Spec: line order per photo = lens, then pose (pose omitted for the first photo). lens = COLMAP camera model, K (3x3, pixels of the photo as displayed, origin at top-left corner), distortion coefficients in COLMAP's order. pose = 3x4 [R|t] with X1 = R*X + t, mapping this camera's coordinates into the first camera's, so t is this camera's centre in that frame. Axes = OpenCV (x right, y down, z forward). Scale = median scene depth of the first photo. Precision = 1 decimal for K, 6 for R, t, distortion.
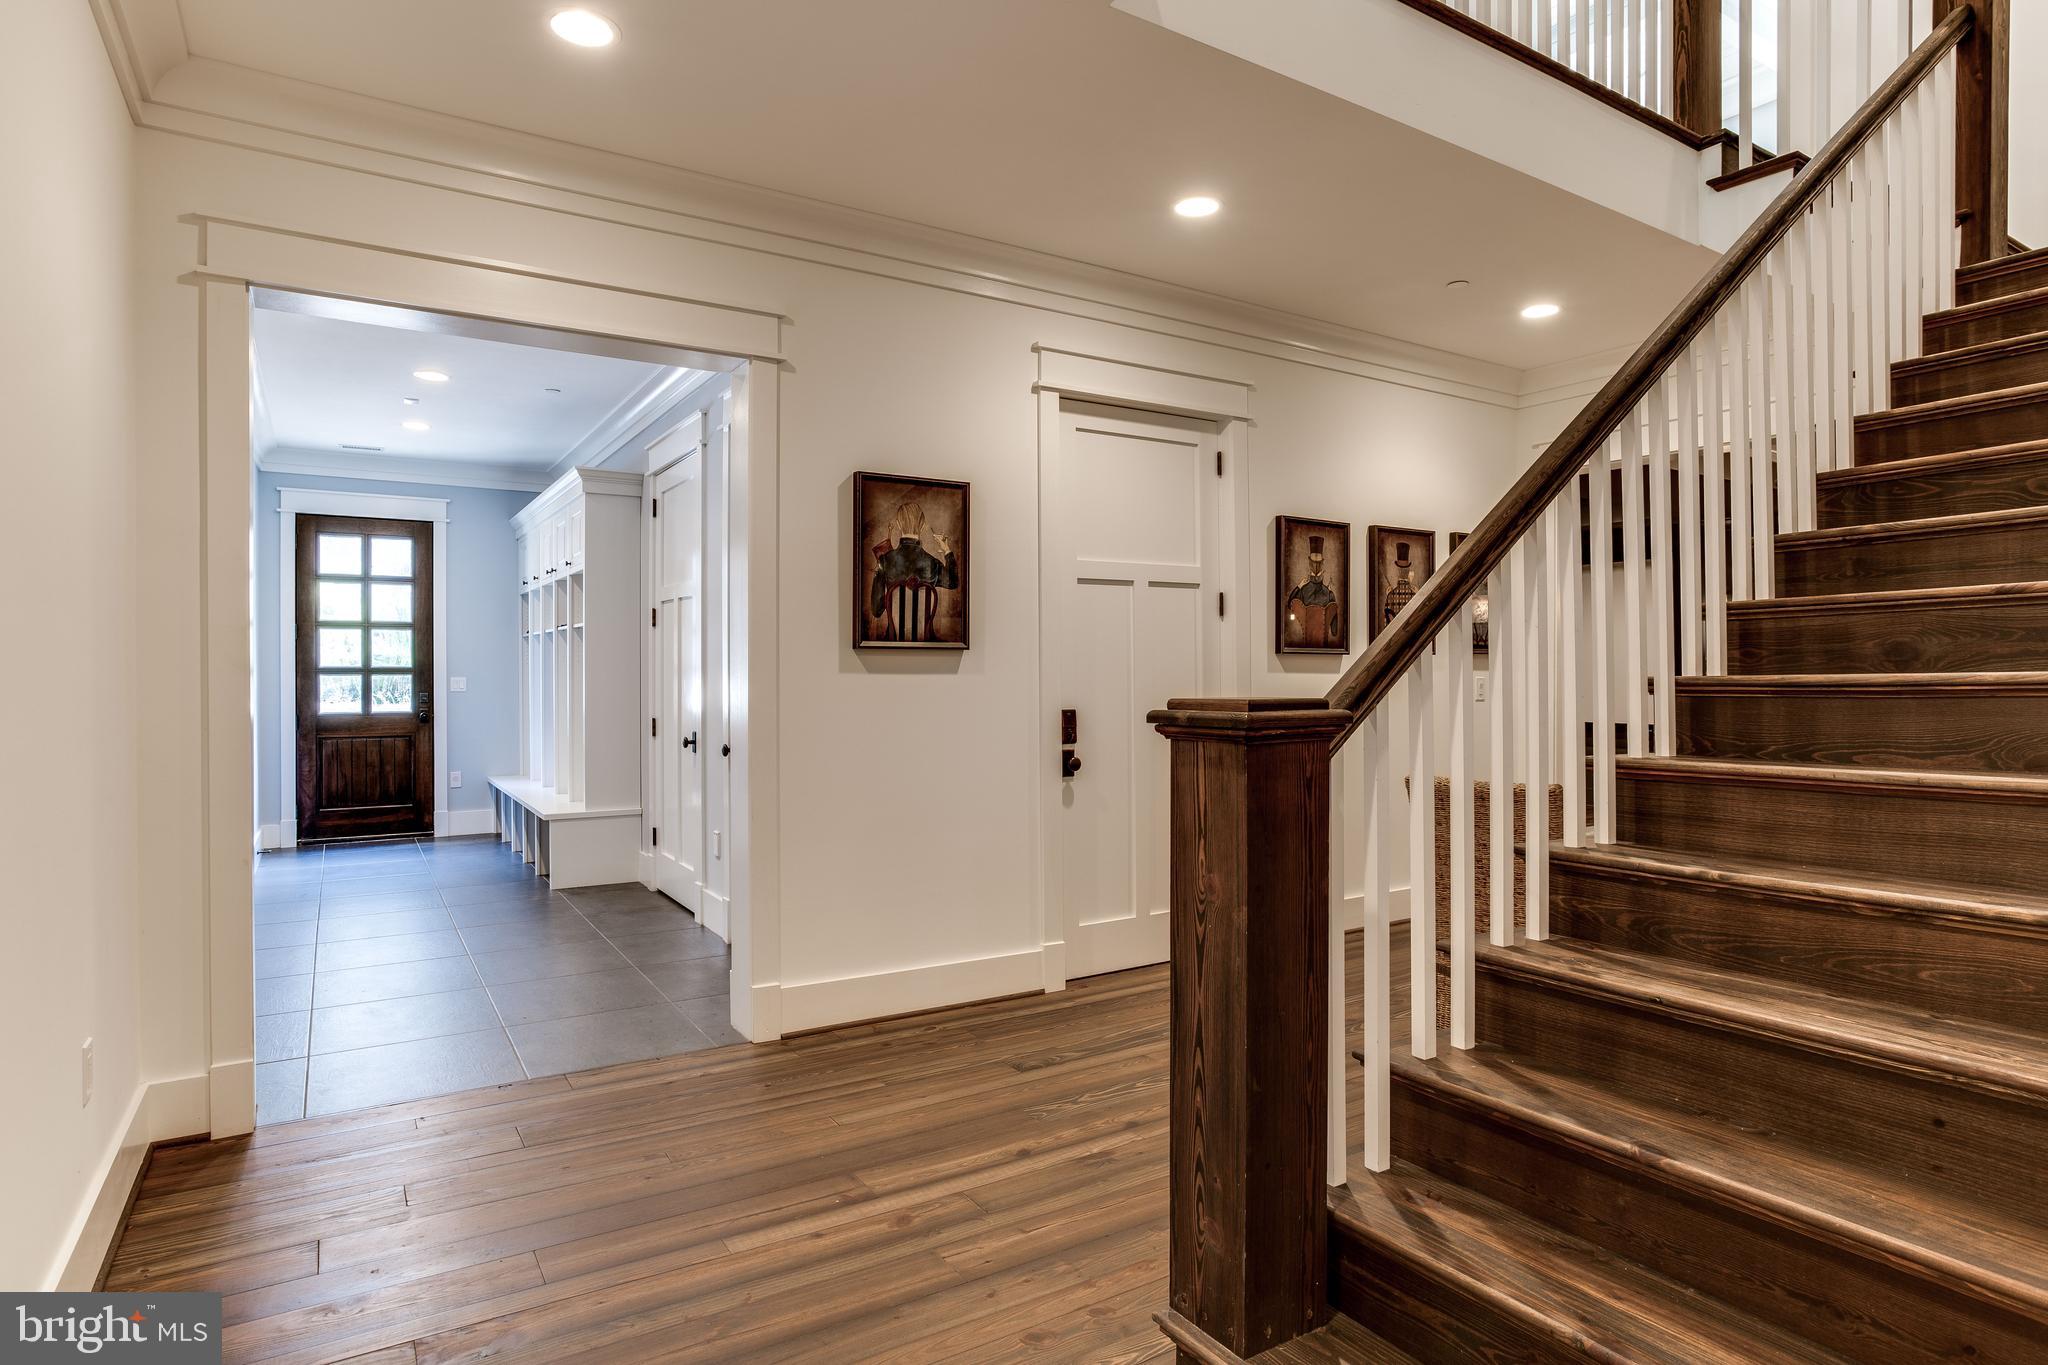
lens RADIAL K [[1116.8, 0, 1024.0], [0, 1116.8, 682.5], [0, 0, 1]] dist [0.000454, 0.000080]
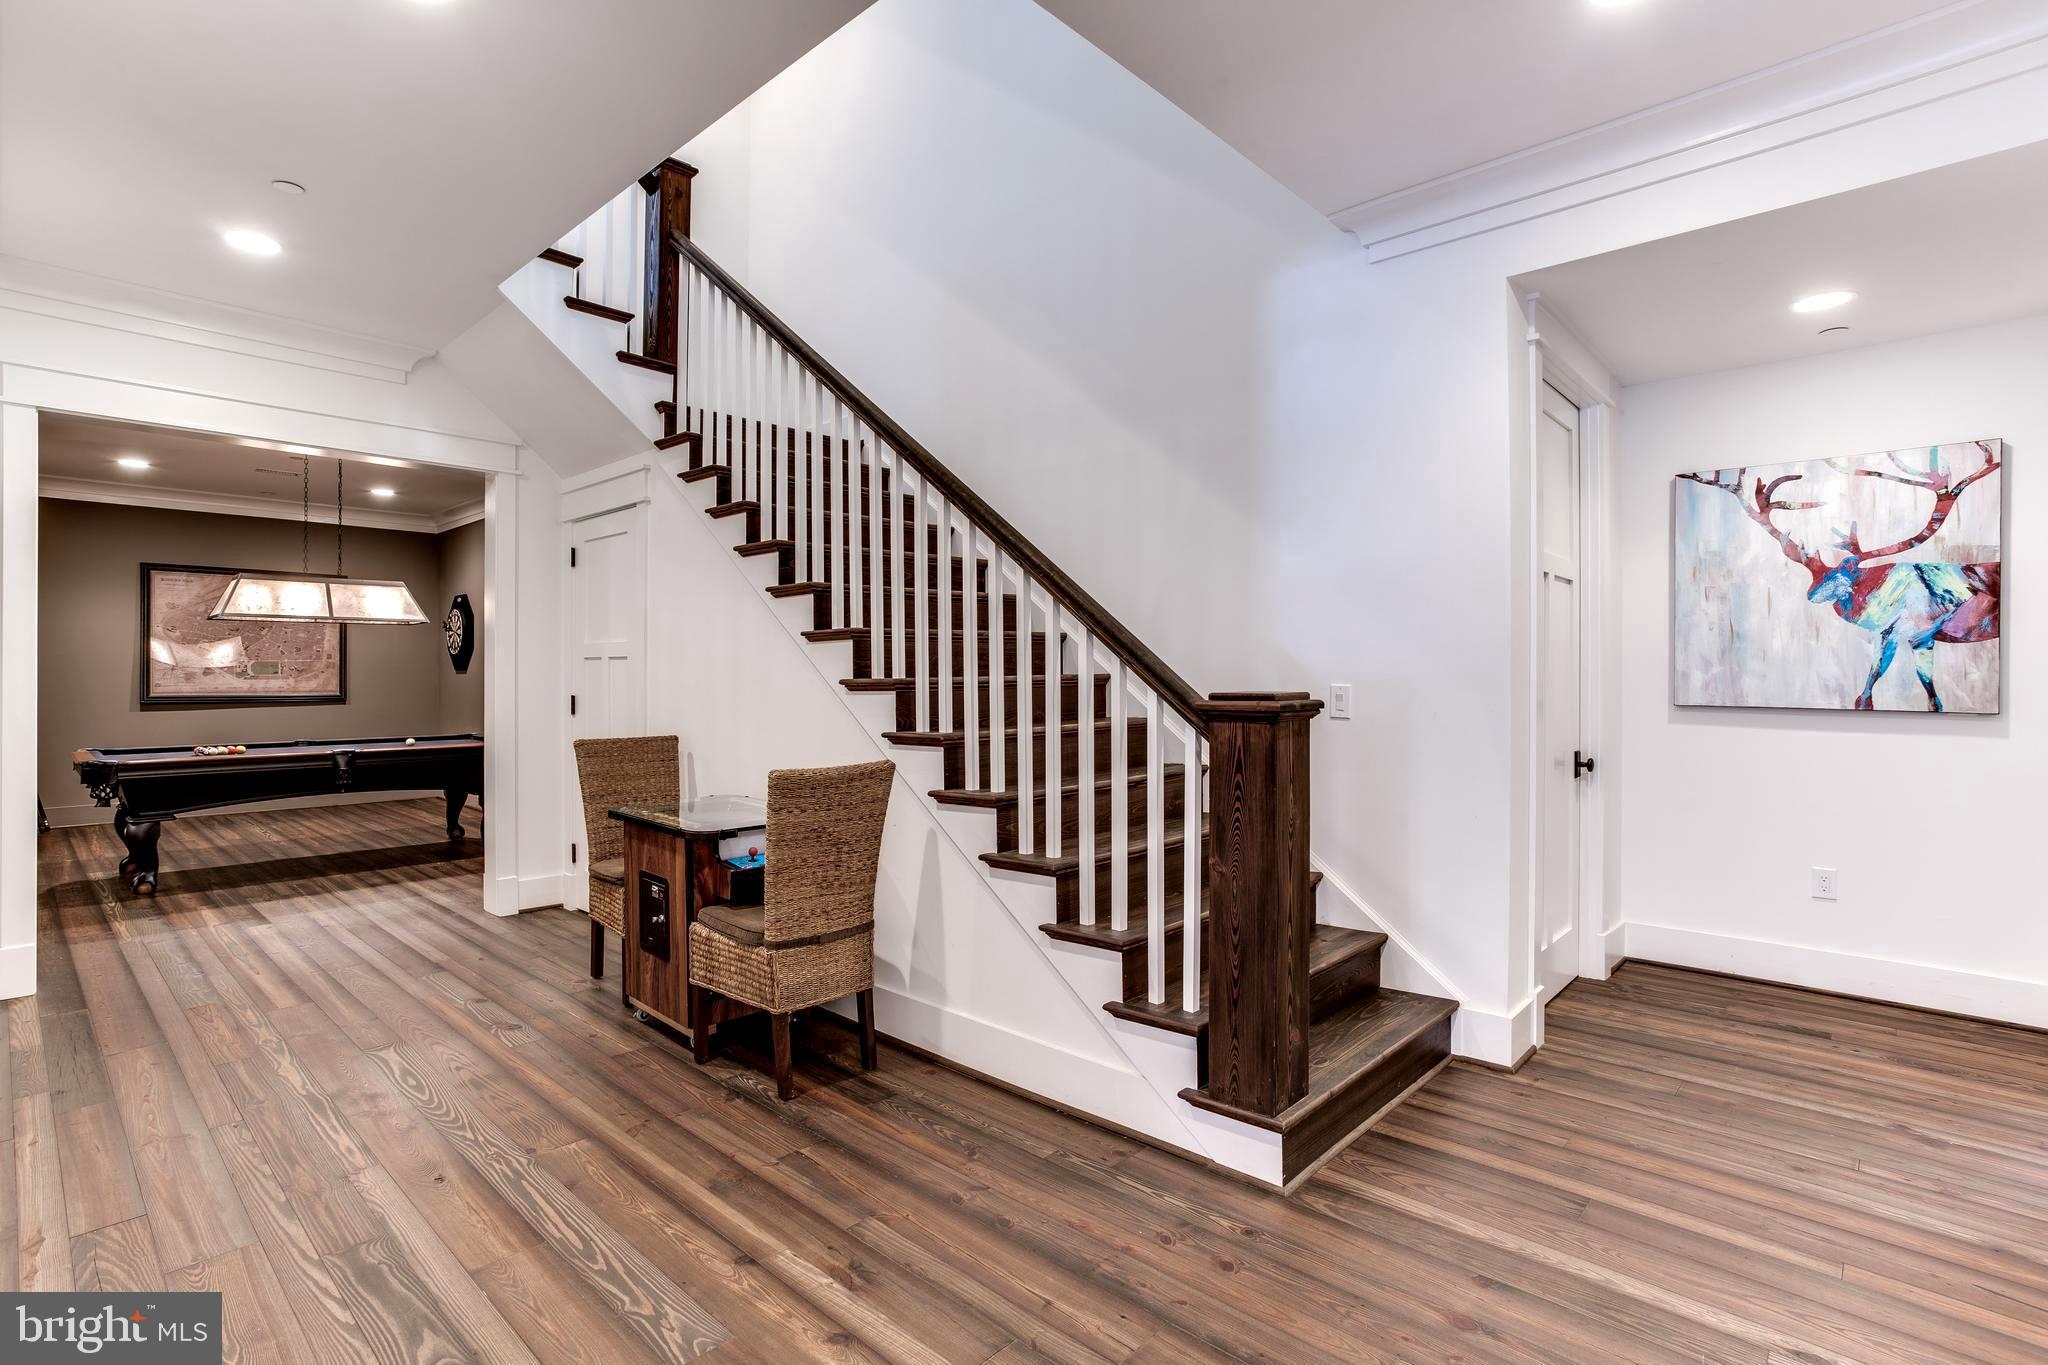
lens RADIAL K [[982.2, 0, 1024.0], [0, 982.2, 682.5], [0, 0, 1]] dist [-0.013198, 0.000748]
pose [[-0.268795, -0.000545, 0.963197, -0.633921], [0.002794, 0.999995, 0.001345, -0.000803], [-0.963193, 0.003053, -0.268792, 1.051906]]
